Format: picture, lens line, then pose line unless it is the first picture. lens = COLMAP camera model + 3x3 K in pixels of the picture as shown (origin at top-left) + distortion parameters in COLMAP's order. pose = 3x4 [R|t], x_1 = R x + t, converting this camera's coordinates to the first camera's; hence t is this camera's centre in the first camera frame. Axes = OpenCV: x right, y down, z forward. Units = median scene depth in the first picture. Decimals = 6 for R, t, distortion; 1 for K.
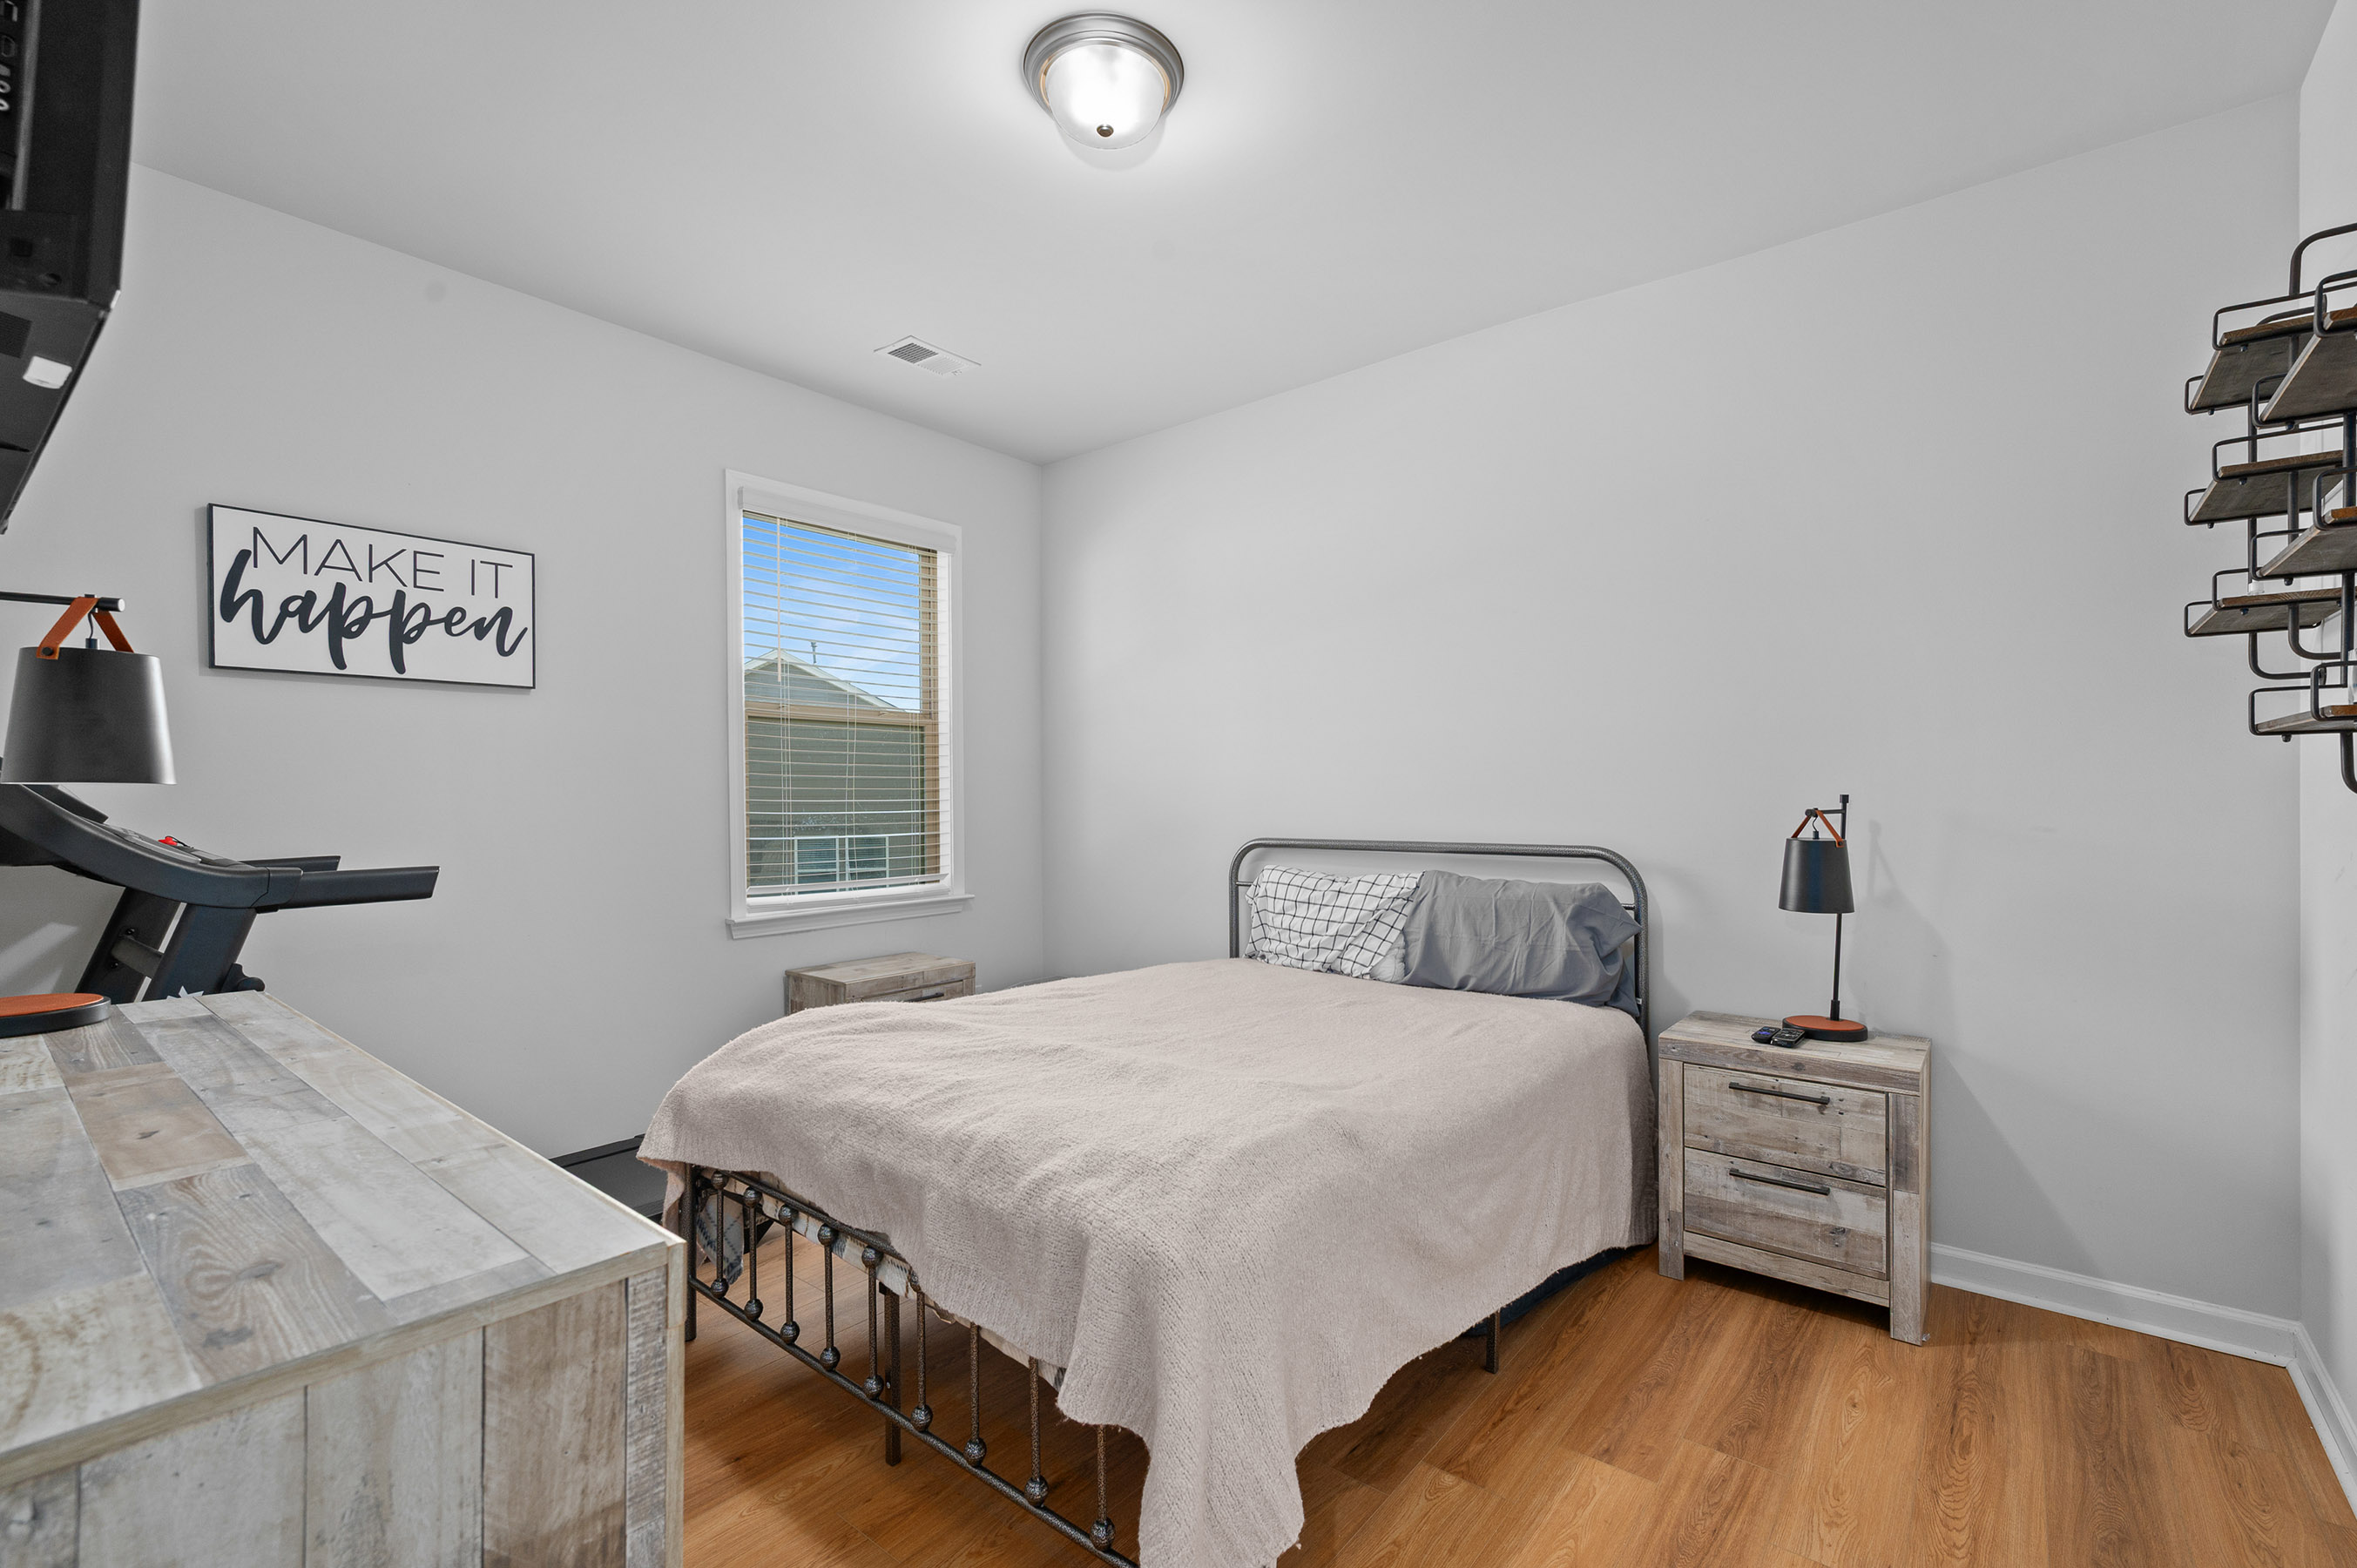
lens RADIAL K [[1017.4, 0, 1189.8], [0, 1017.4, 789.9], [0, 0, 1]] dist [0.001164, 0.000436]
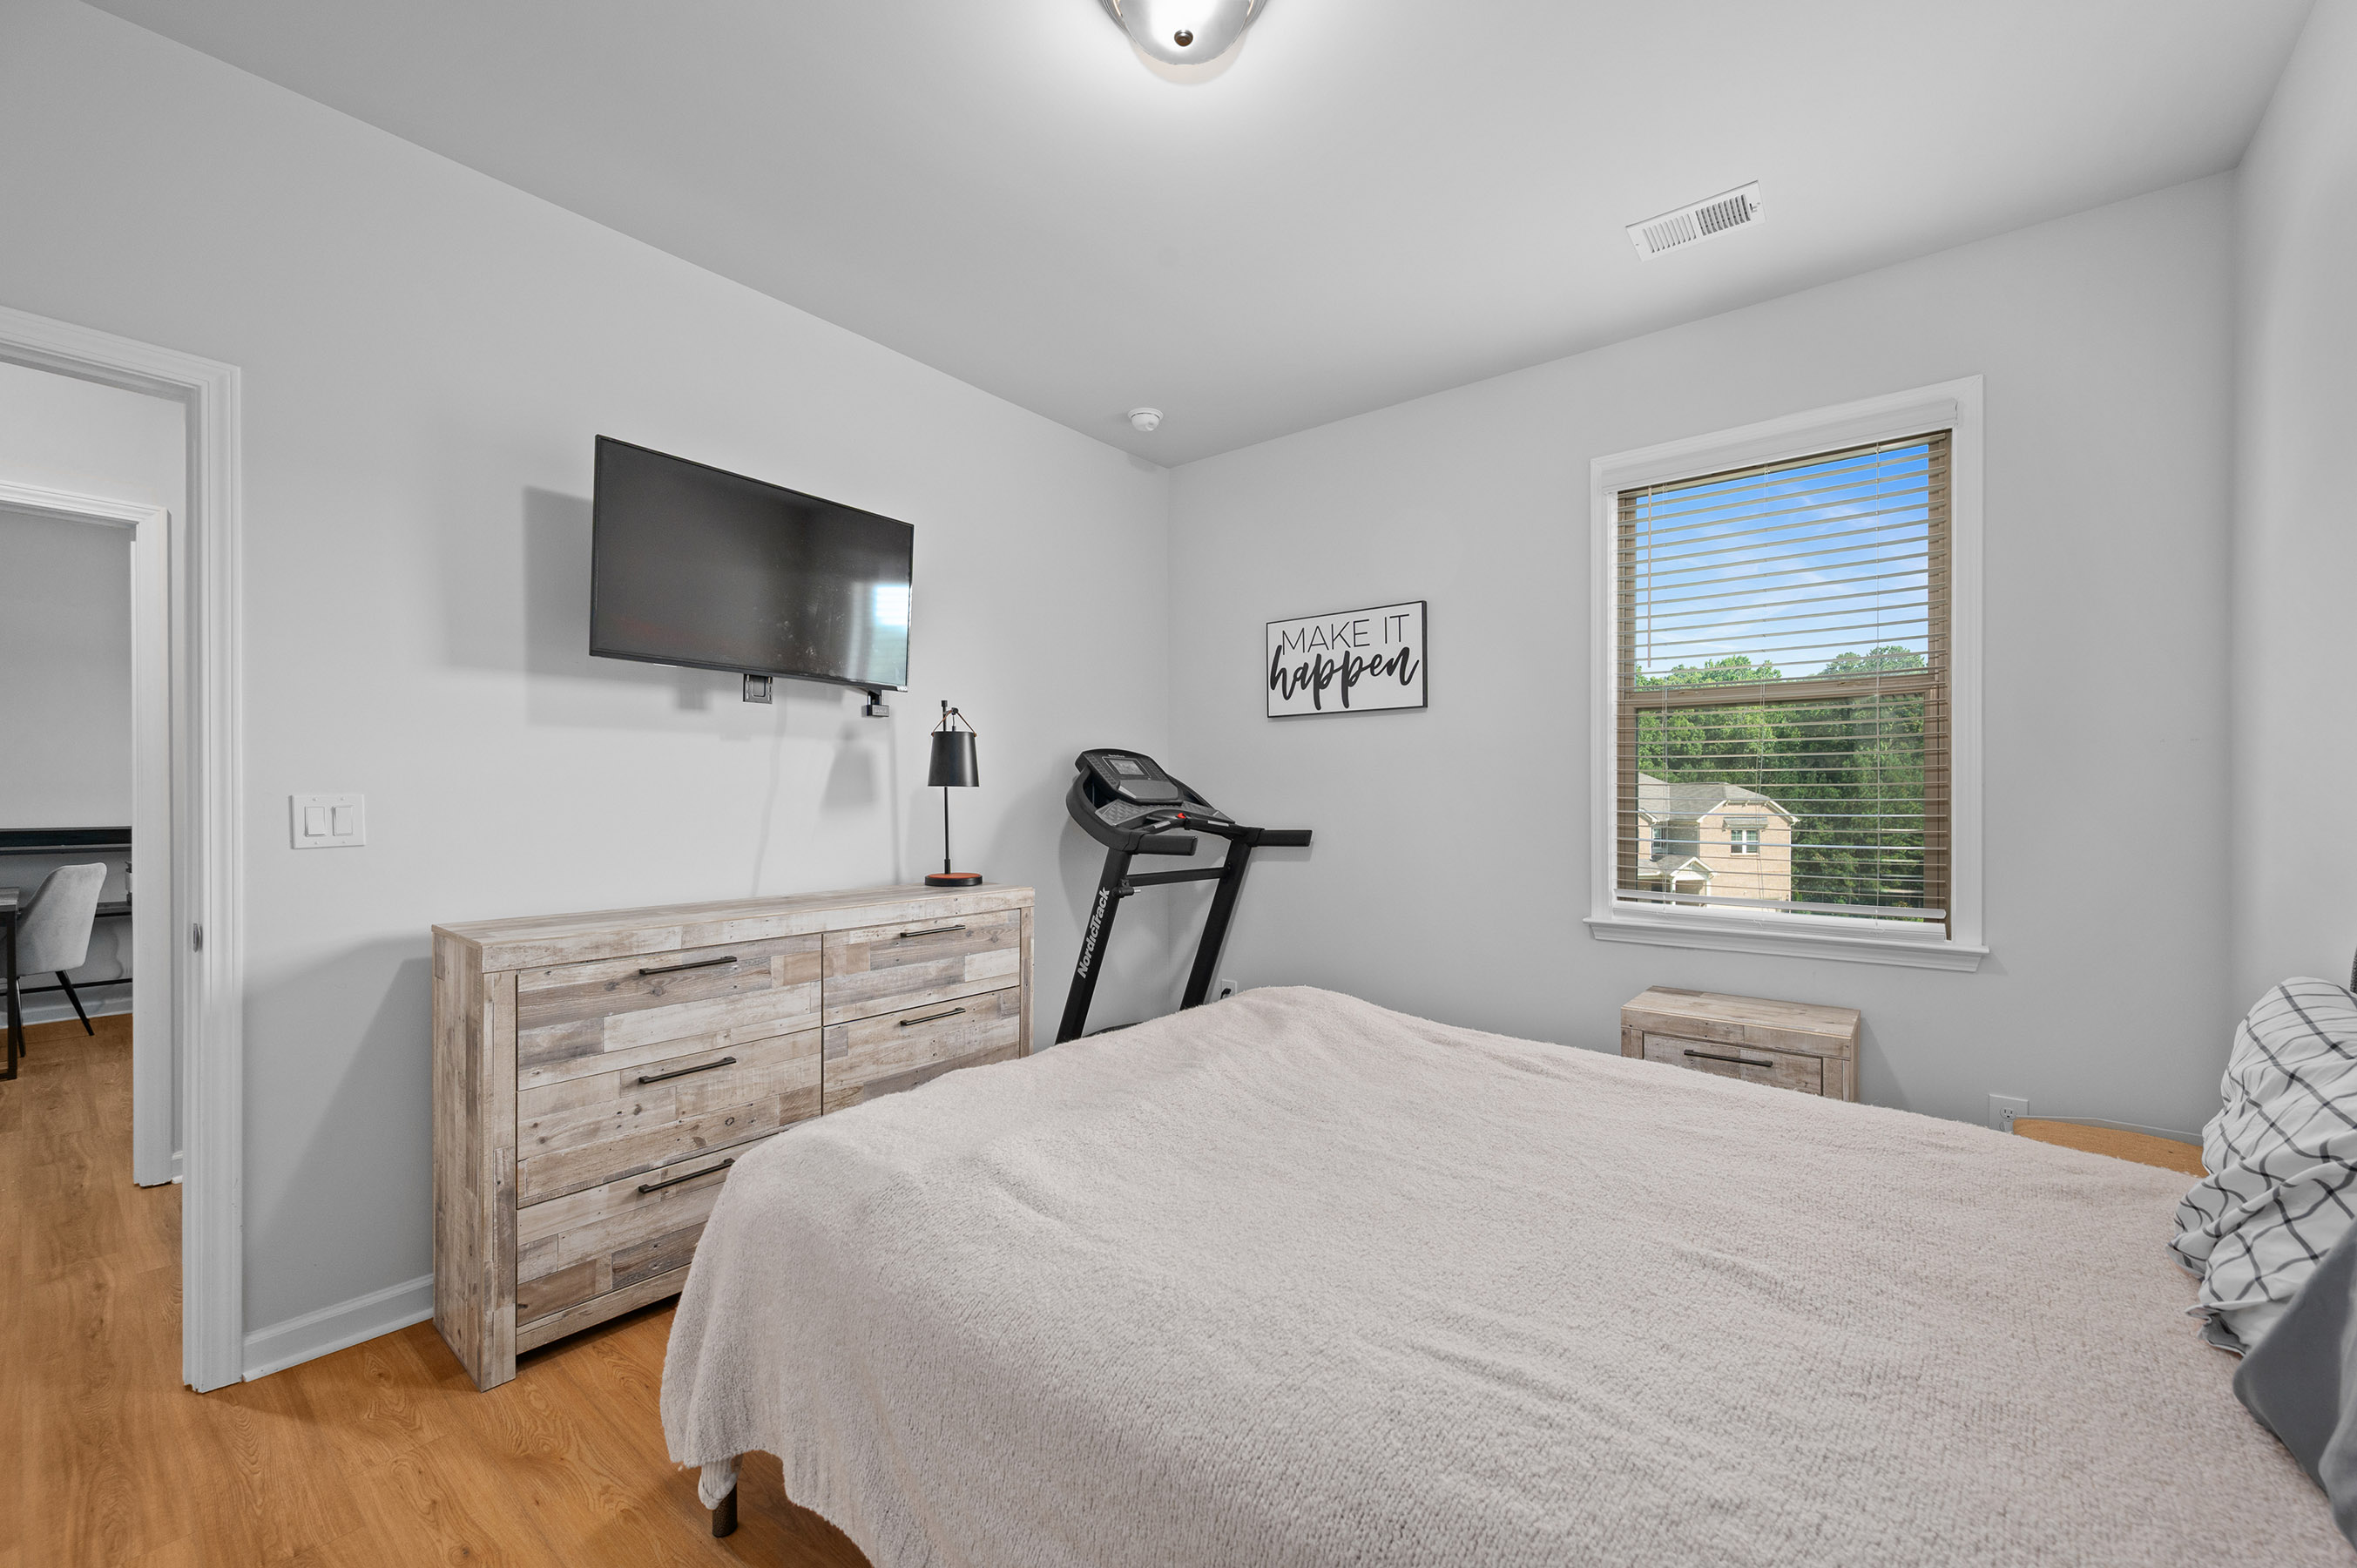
lens RADIAL K [[932.1, 0, 1190.6], [0, 932.1, 792.7], [0, 0, 1]] dist [0.002218, 0.000135]
pose [[0.012123, 0.000330, -0.999926, 0.559964], [0.003315, 0.999994, 0.000370, 0.005292], [0.999921, -0.003319, 0.012122, 0.771621]]
